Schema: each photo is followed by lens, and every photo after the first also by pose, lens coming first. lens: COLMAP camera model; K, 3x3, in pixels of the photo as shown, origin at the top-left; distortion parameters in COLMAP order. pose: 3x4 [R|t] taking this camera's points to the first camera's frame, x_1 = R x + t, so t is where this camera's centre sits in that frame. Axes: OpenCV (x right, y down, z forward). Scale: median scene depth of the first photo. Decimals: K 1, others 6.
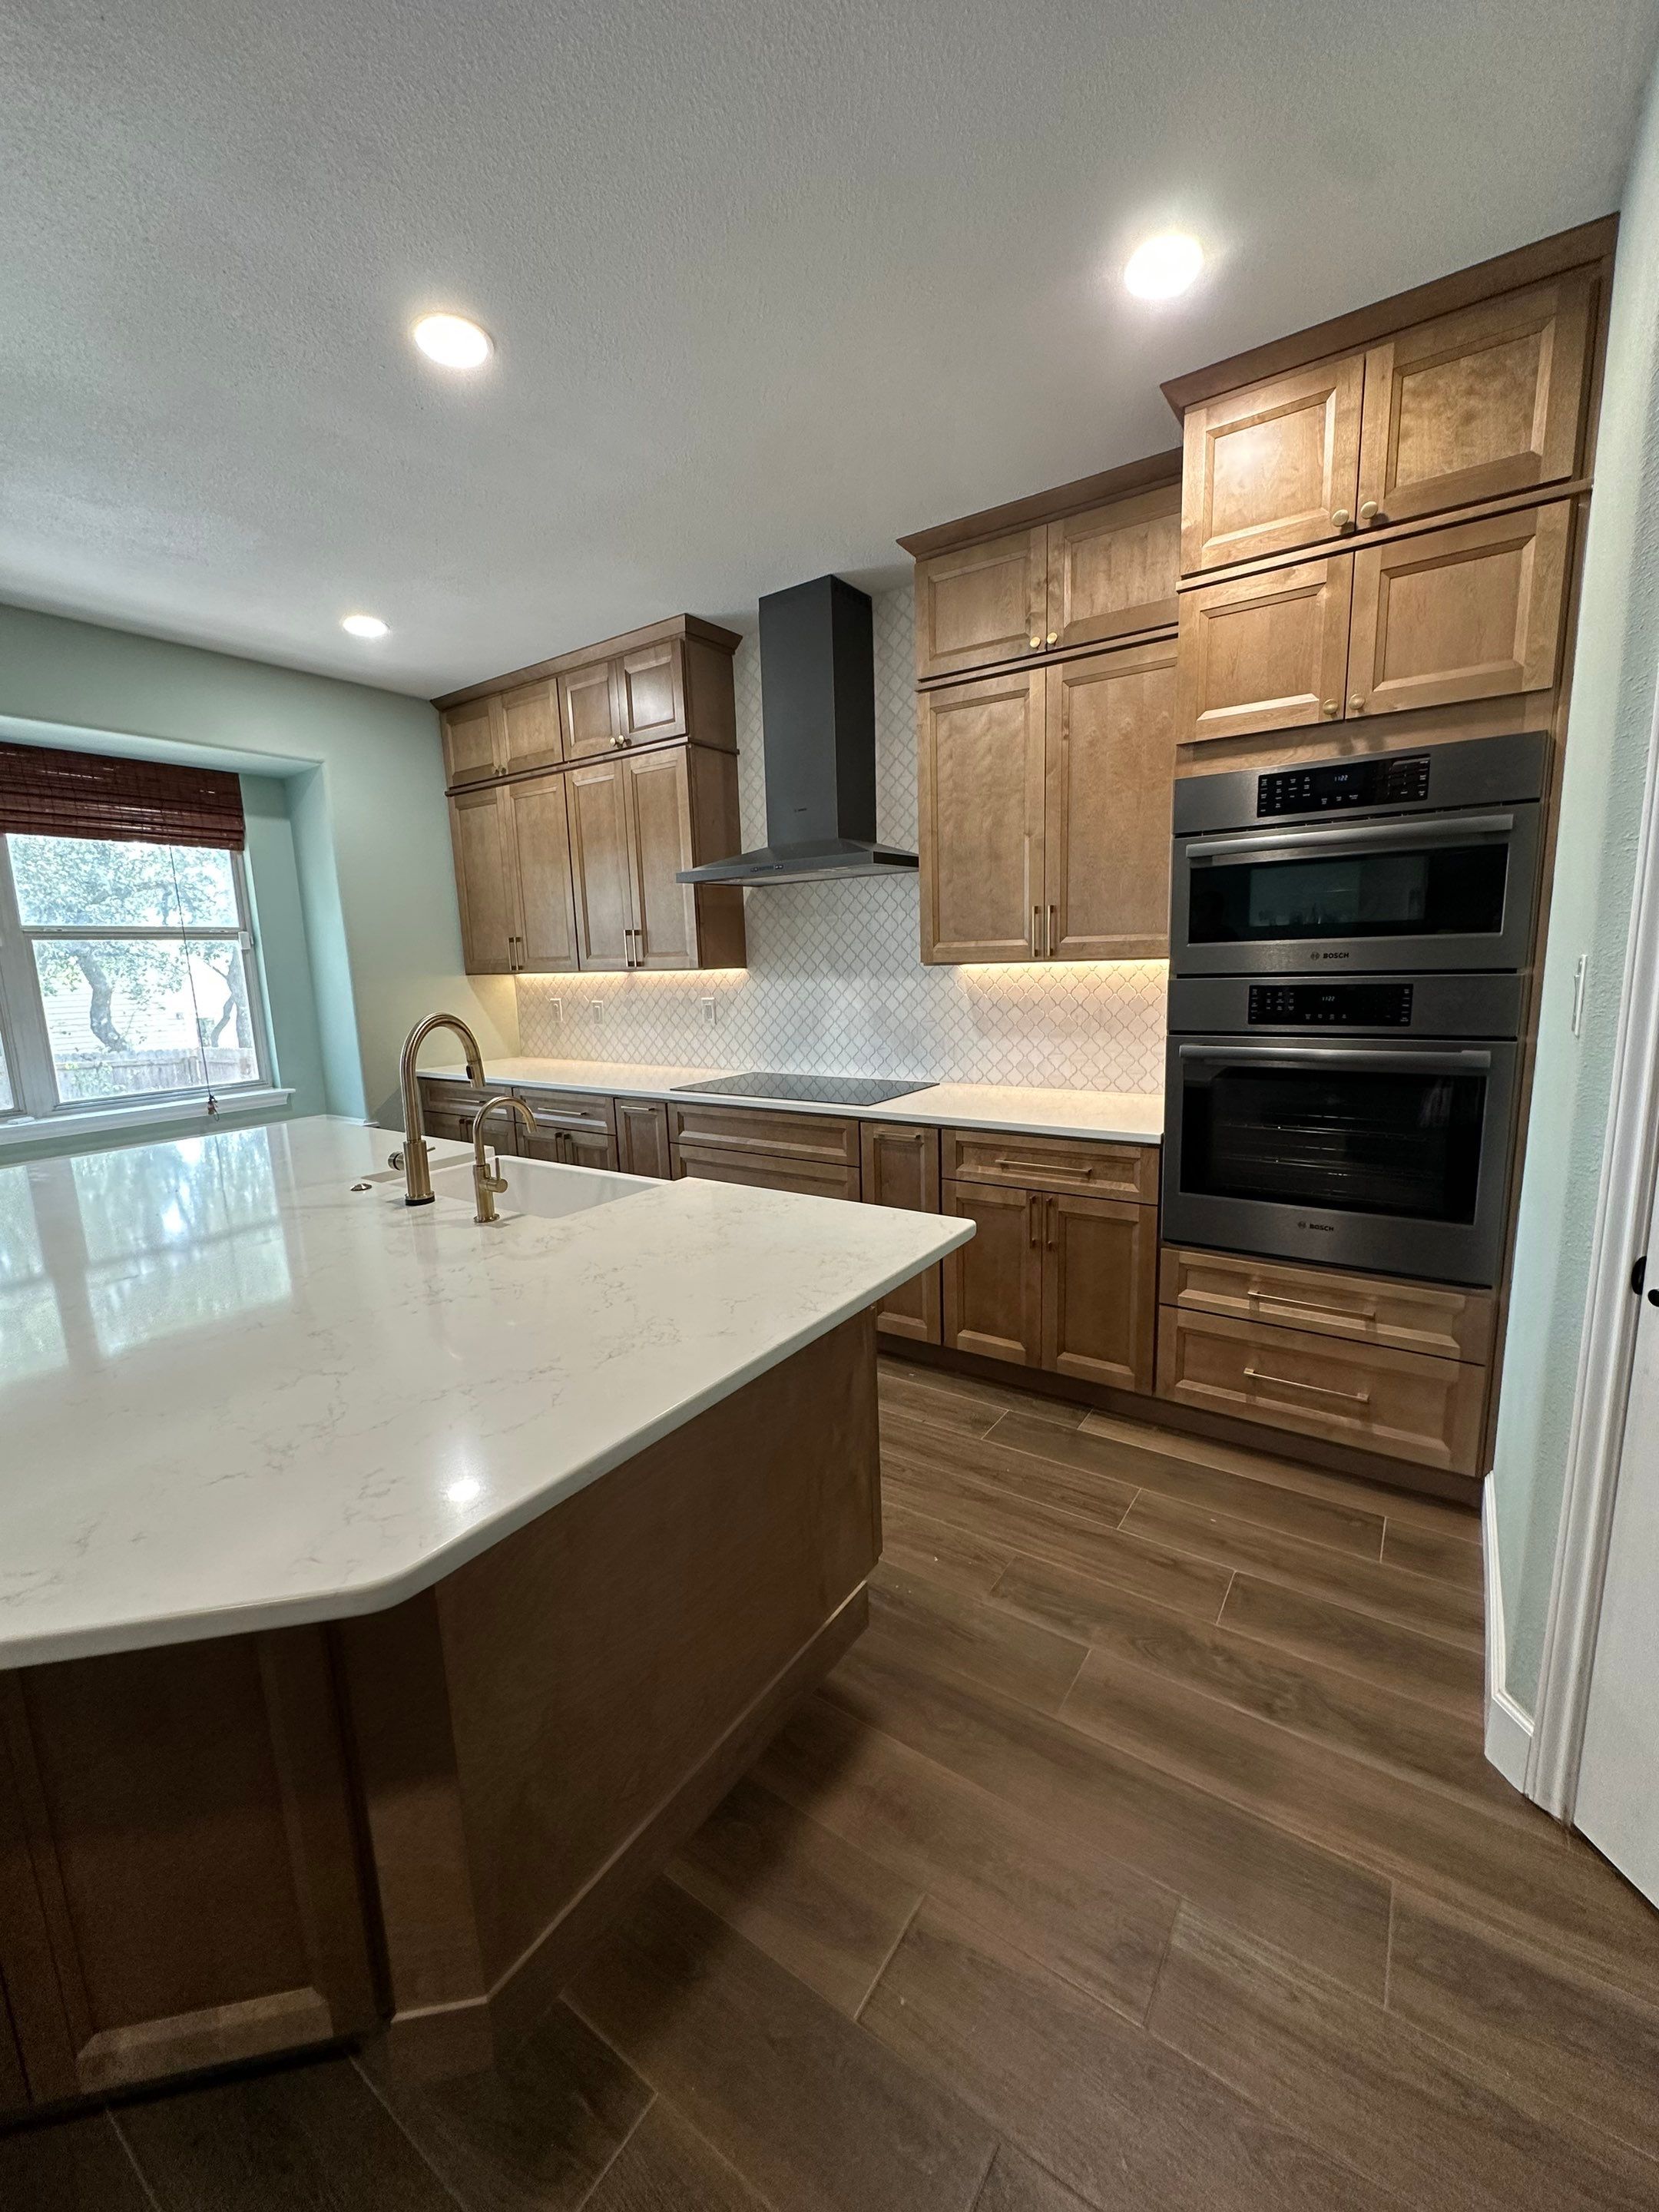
lens RADIAL K [[880.3, 0, 834.0], [0, 880.3, 1104.0], [0, 0, 1]] dist [-0.003524, 0.000560]
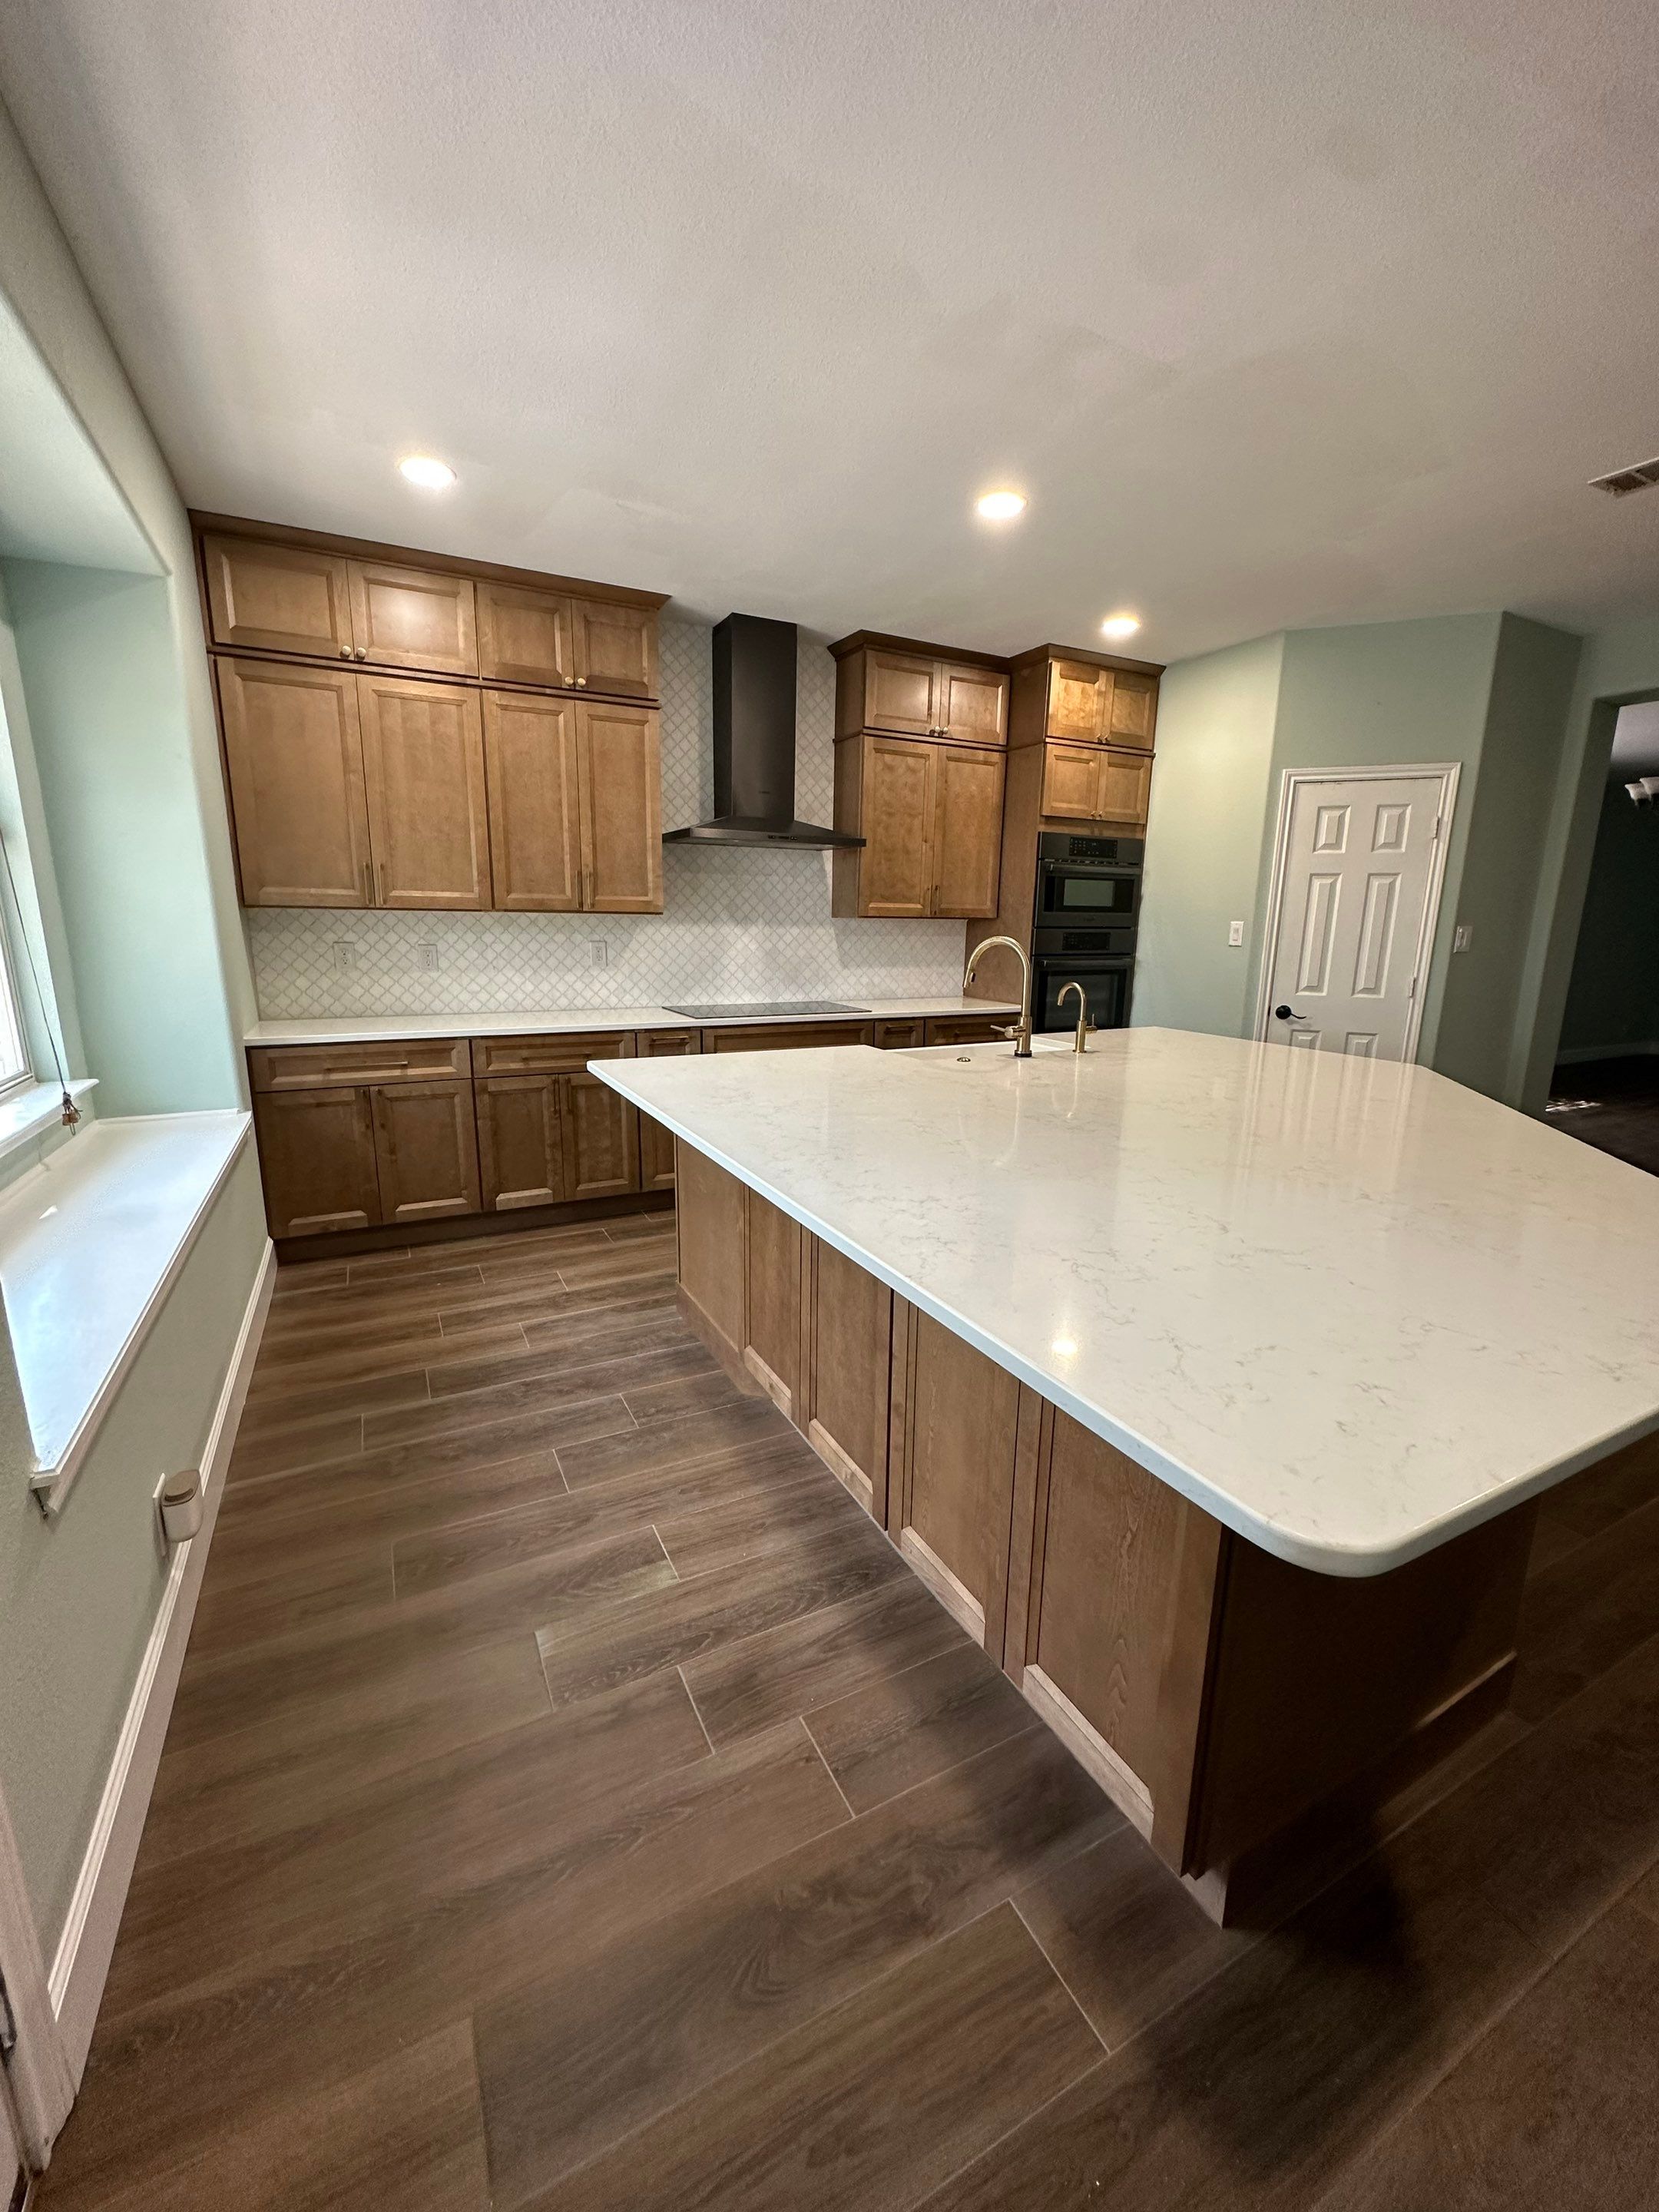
lens RADIAL K [[880.3, 0, 829.8], [0, 880.3, 1107.4], [0, 0, 1]] dist [-0.003524, 0.000560]
pose [[0.471795, -0.148424, 0.869126, -1.285739], [0.116745, 0.987566, 0.105277, -0.002262], [-0.873945, 0.051797, 0.483257, 0.342804]]
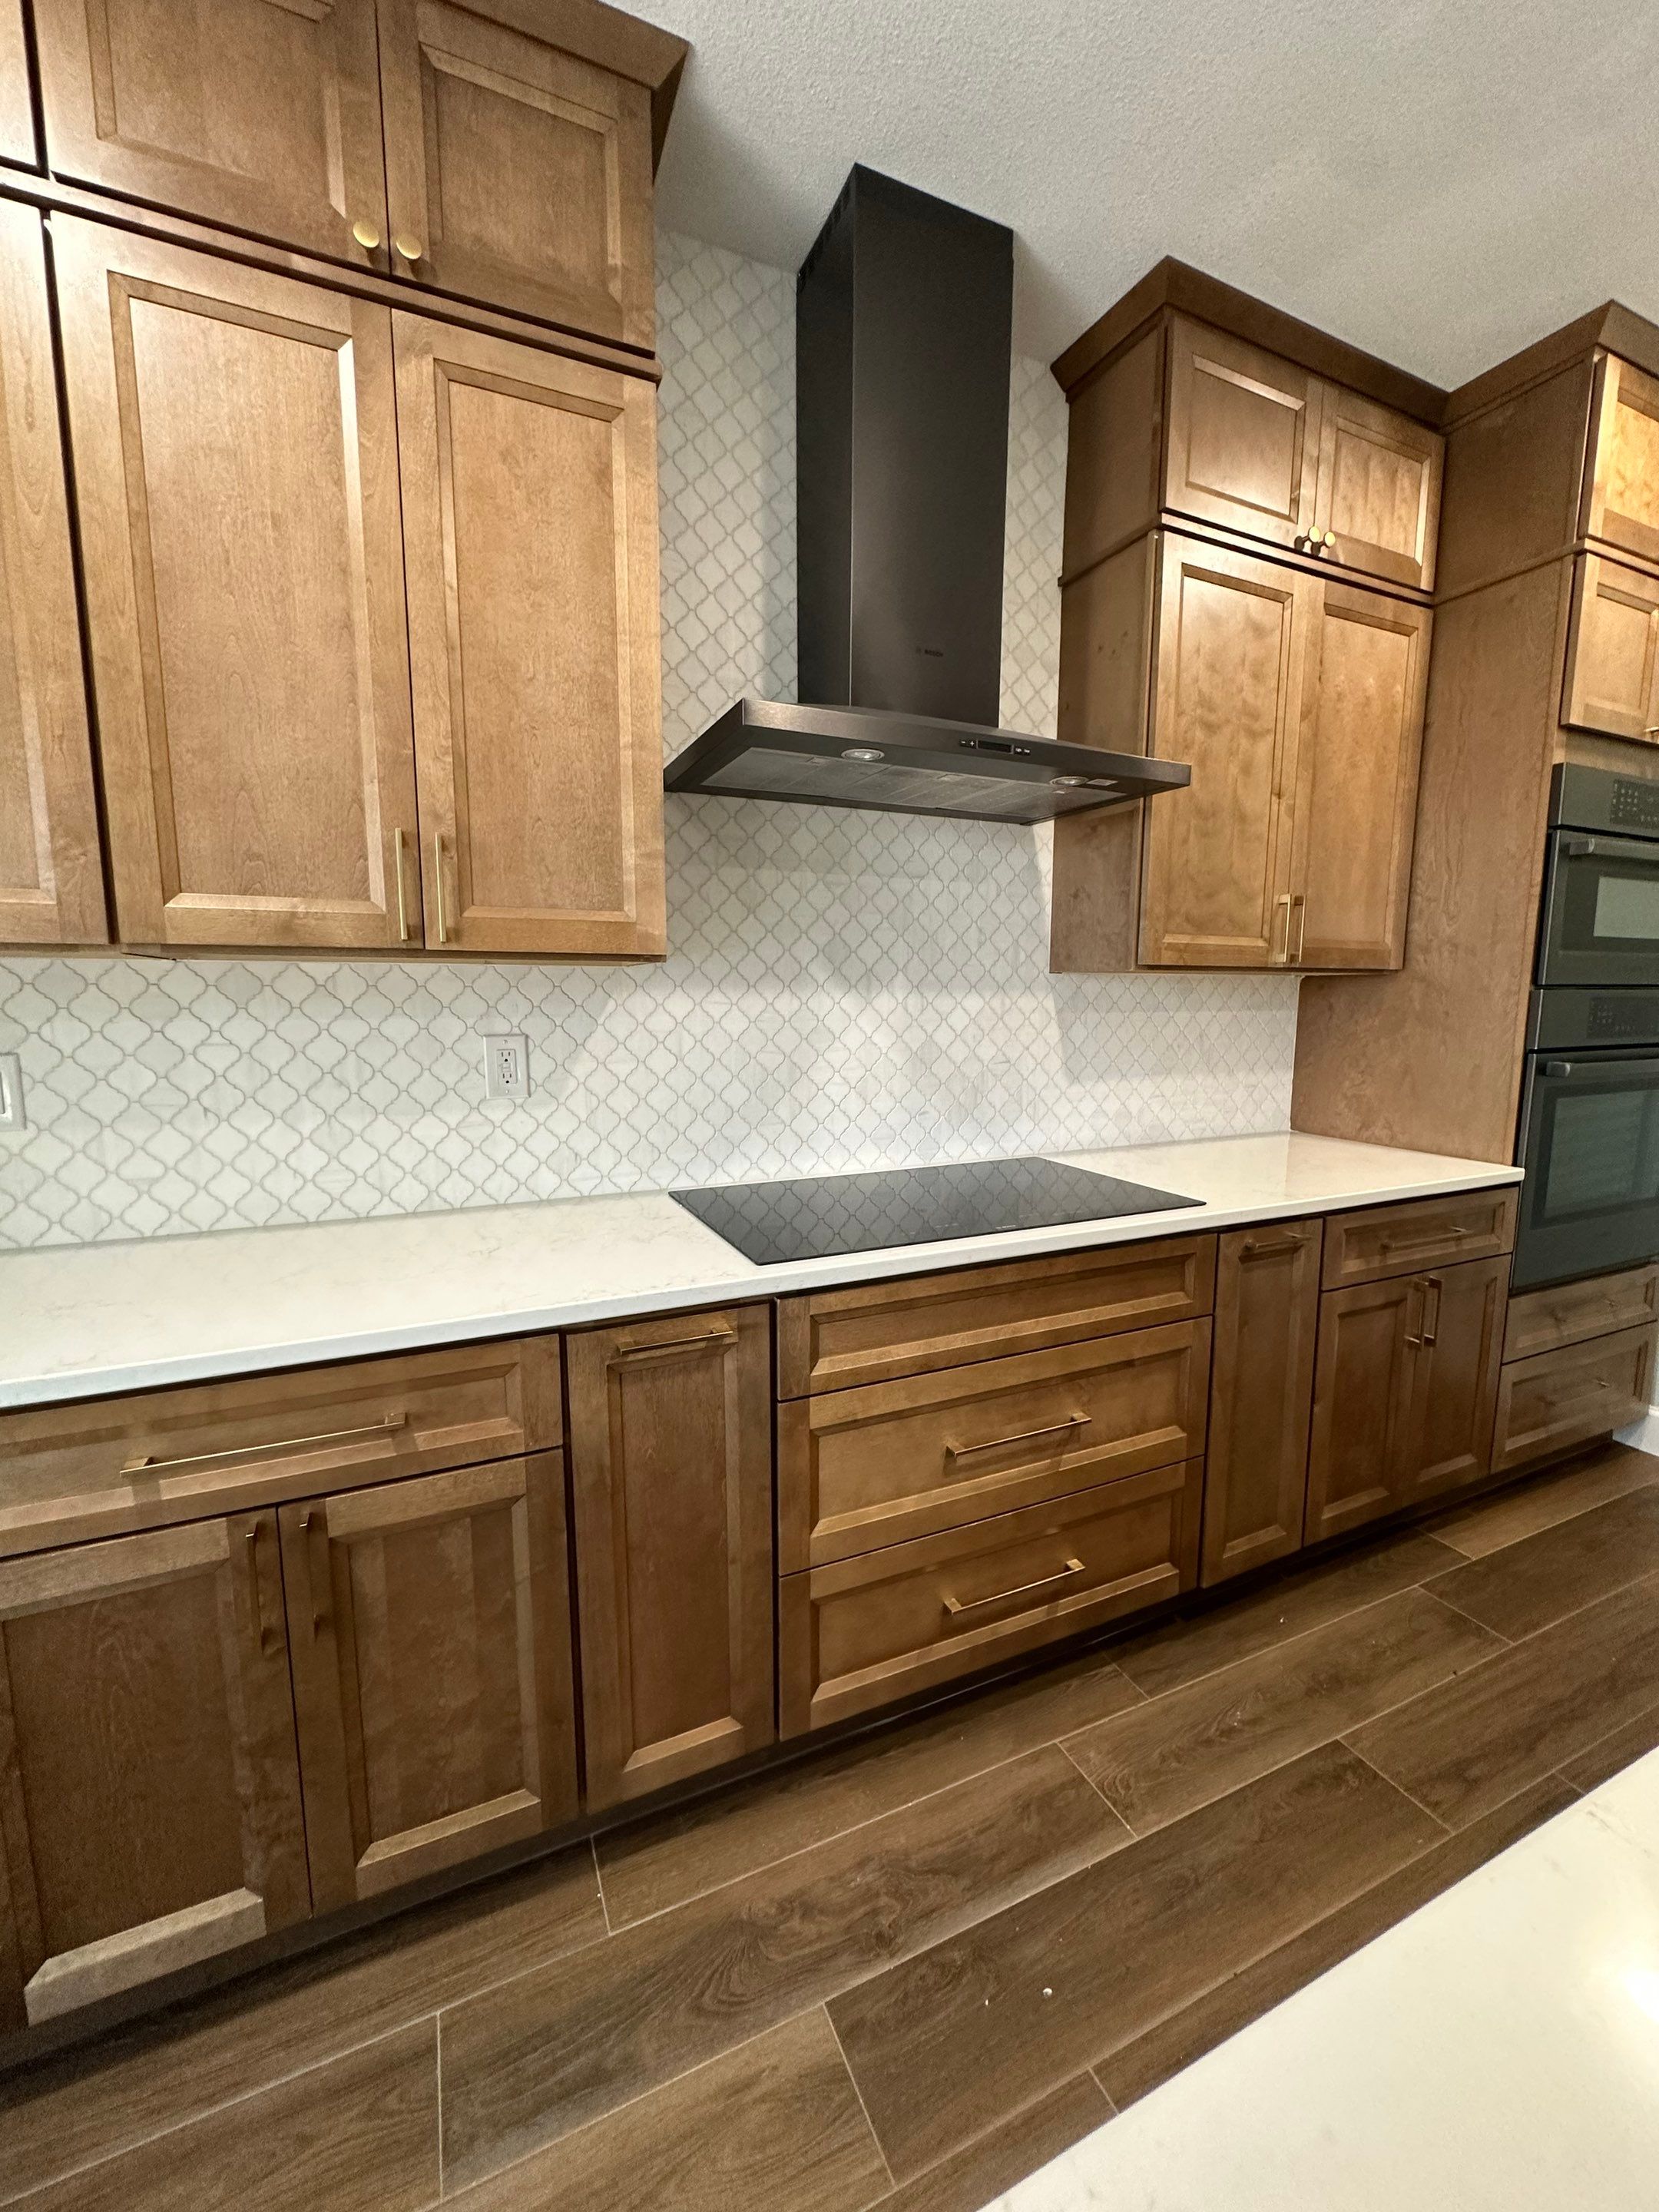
lens RADIAL K [[880.3, 0, 829.8], [0, 880.3, 1104.4], [0, 0, 1]] dist [-0.003524, 0.000560]
pose [[0.515817, -0.074022, 0.853495, -0.561531], [0.126625, 0.991905, 0.009499, -0.097031], [-0.847289, 0.103174, 0.521015, 0.882146]]
